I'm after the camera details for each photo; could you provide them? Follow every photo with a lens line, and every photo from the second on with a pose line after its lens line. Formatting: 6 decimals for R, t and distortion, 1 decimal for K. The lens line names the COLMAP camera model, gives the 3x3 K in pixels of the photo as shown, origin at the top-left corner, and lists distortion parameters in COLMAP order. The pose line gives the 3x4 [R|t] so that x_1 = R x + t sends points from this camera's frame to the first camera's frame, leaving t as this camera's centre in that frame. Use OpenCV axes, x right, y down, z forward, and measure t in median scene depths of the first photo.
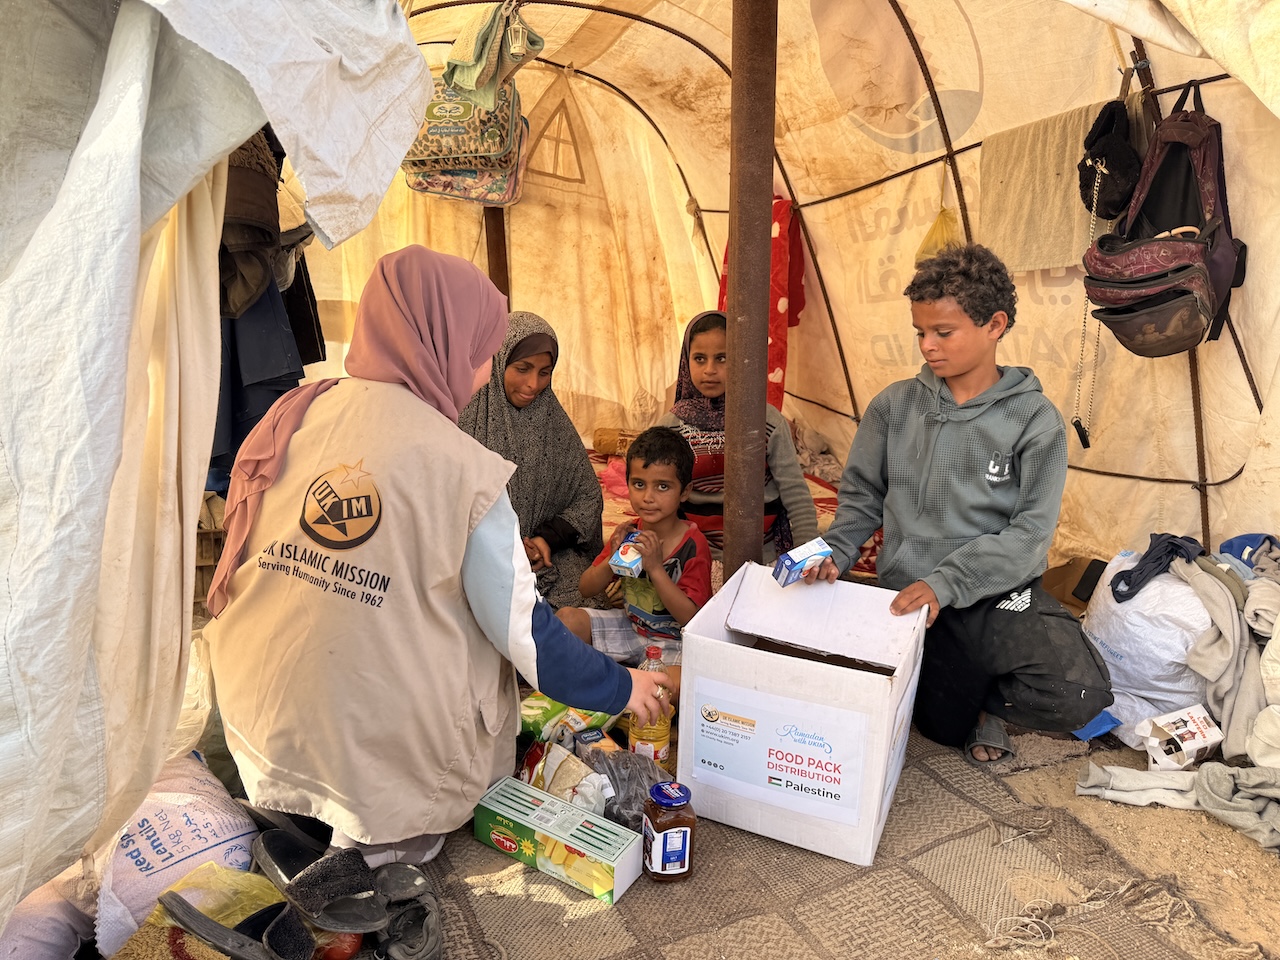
lens RADIAL K [[923.2, 0, 639.0], [0, 923.2, 488.2], [0, 0, 1]] dist [-0.001863, -0.003915]
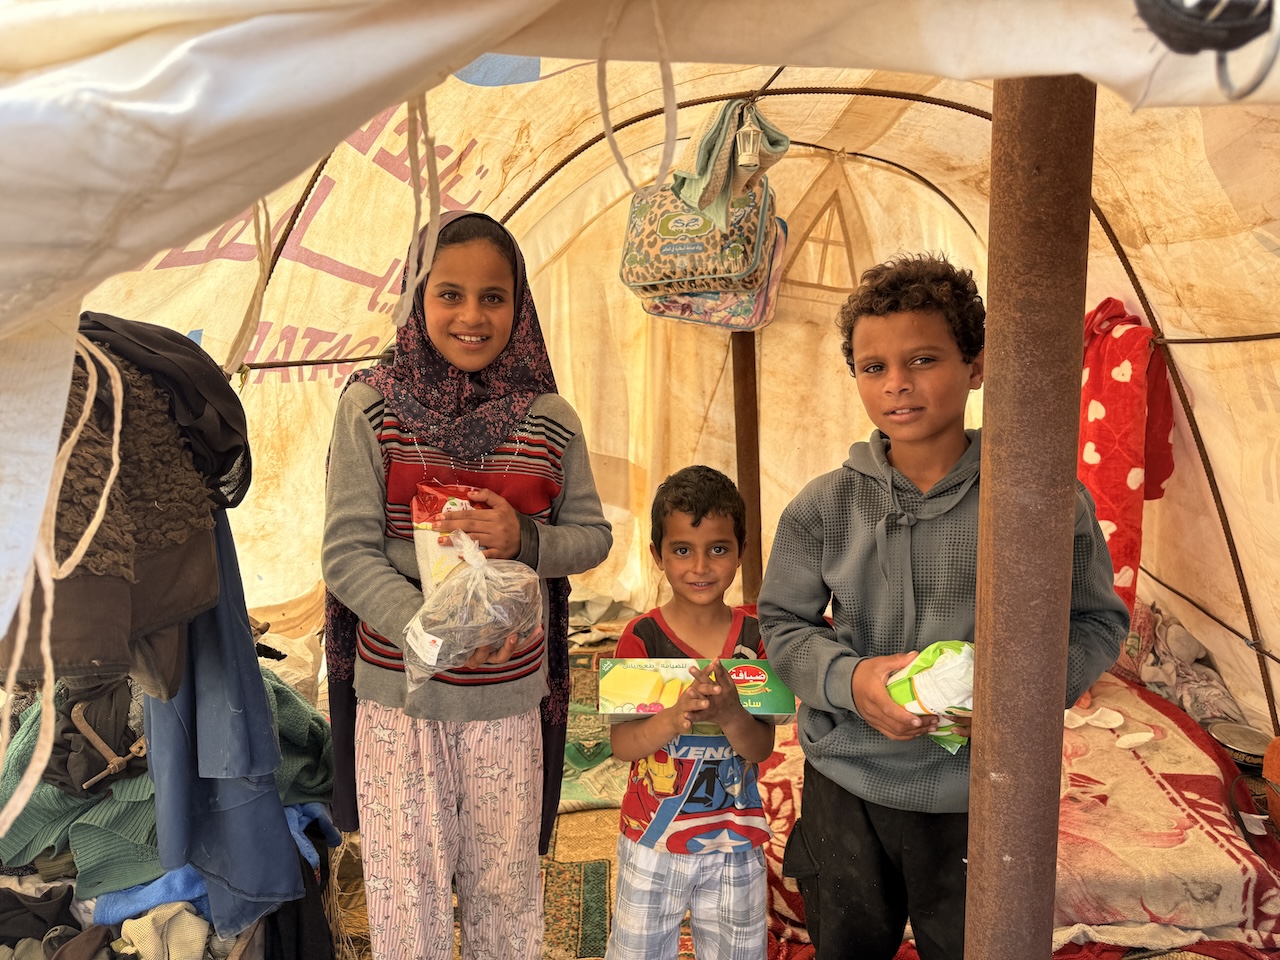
lens RADIAL K [[915.7, 0, 638.5], [0, 915.7, 483.4], [0, 0, 1]] dist [0.115736, -0.089749]
pose [[0.935192, 0.042962, -0.351526, 0.057085], [-0.051690, 0.998543, -0.015479, -0.161024], [0.350348, 0.032646, 0.936050, 0.213233]]
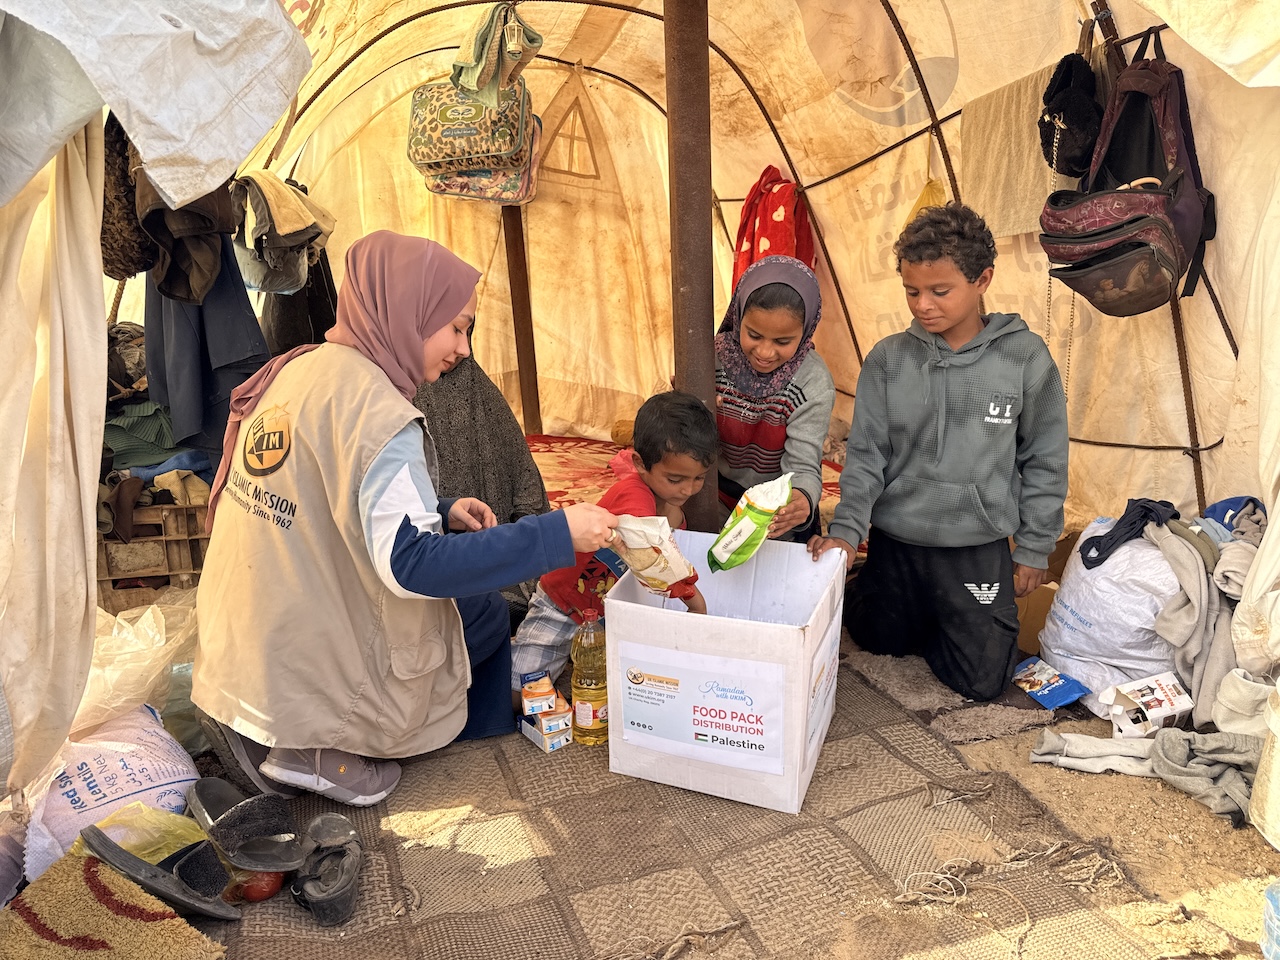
lens RADIAL K [[922.9, 0, 637.9], [0, 922.9, 491.3], [0, 0, 1]] dist [0.001280, -0.008078]
pose [[0.995984, -0.017866, -0.087736, 0.072701], [0.017443, 0.999832, -0.005581, 0.021206], [0.087821, 0.004028, 0.996128, -0.004822]]
